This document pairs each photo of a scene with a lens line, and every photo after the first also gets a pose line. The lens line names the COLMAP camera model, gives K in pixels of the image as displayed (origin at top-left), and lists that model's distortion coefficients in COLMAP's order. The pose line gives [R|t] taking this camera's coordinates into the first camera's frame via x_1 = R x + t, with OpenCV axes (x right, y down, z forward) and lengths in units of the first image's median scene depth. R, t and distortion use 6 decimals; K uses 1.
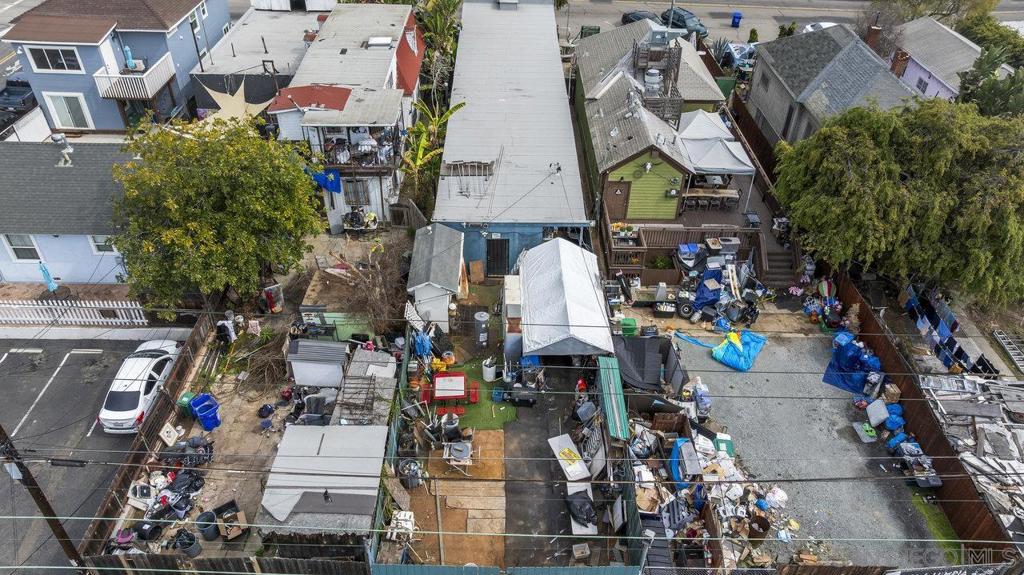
lens RADIAL K [[723.4, 0, 516.0], [0, 723.4, 282.1], [0, 0, 1]] dist [-0.012880, 0.010066]
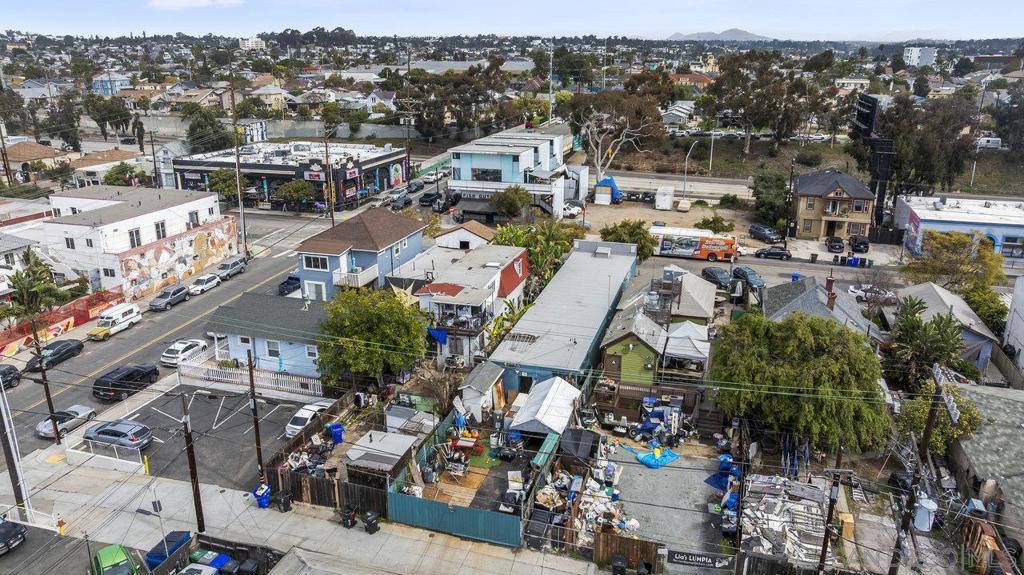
lens RADIAL K [[723.4, 0, 508.7], [0, 723.4, 288.9], [0, 0, 1]] dist [-0.012880, 0.010066]
pose [[0.952831, 0.075729, -0.293903, 0.382788], [-0.170517, 0.934660, -0.311985, 0.257213], [0.251073, 0.347384, 0.903486, -0.519843]]
